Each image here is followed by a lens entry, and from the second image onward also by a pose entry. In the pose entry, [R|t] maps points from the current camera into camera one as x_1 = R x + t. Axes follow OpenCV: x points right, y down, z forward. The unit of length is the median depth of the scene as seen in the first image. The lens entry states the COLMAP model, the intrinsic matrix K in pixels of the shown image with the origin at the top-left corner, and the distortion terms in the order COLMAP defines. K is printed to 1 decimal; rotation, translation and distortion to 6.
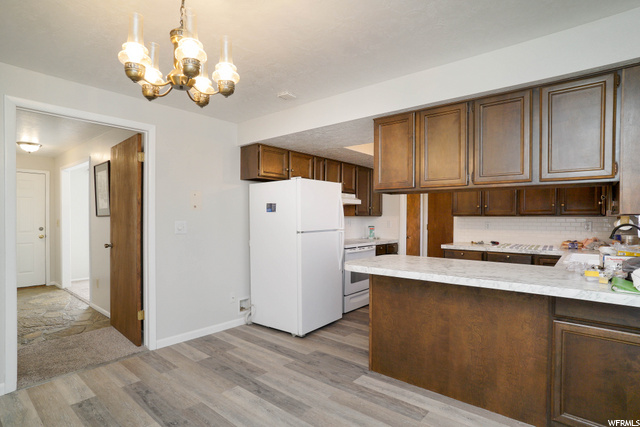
lens RADIAL K [[336.2, 0, 316.2], [0, 336.2, 215.4], [0, 0, 1]] dist [-0.050852, 0.001140]
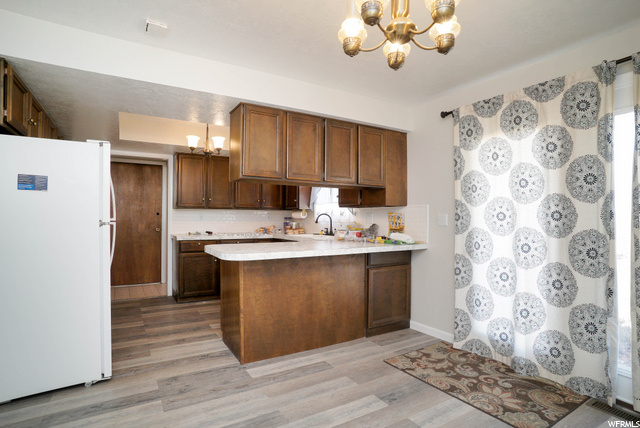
lens RADIAL K [[336.2, 0, 316.2], [0, 336.2, 215.9], [0, 0, 1]] dist [-0.050852, 0.001140]
pose [[0.314731, 0.003626, 0.949174, -0.701017], [-0.010281, 0.999947, -0.000411, 0.038729], [-0.949125, -0.009629, 0.314752, 0.516937]]
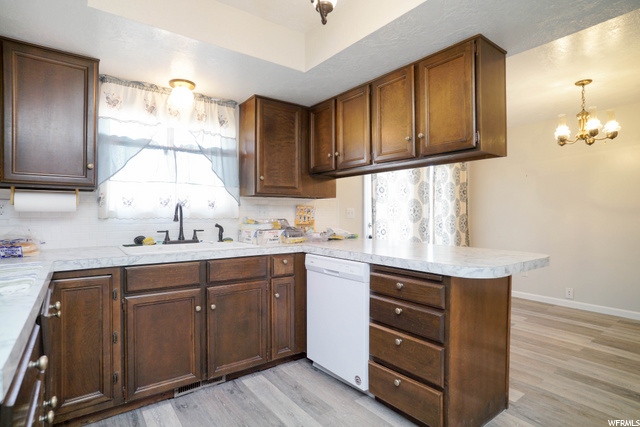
lens RADIAL K [[336.2, 0, 316.2], [0, 336.2, 215.4], [0, 0, 1]] dist [-0.050852, 0.001140]
pose [[-0.973629, -0.000495, 0.228137, 0.412000], [-0.002040, 0.999977, -0.006536, 0.065490], [-0.228128, -0.006829, -0.973607, 1.825459]]
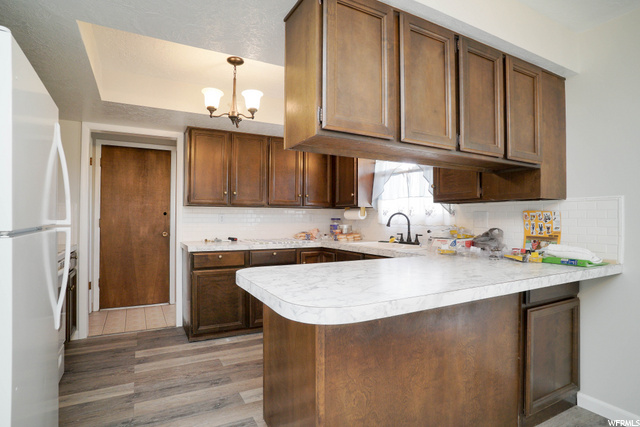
lens RADIAL K [[336.2, 0, 316.2], [0, 336.2, 215.4], [0, 0, 1]] dist [-0.050852, 0.001140]
pose [[0.352437, 0.006682, 0.935812, -0.260393], [-0.009545, 0.999948, -0.003545, 0.042375], [-0.935787, -0.007683, 0.352483, 0.883933]]
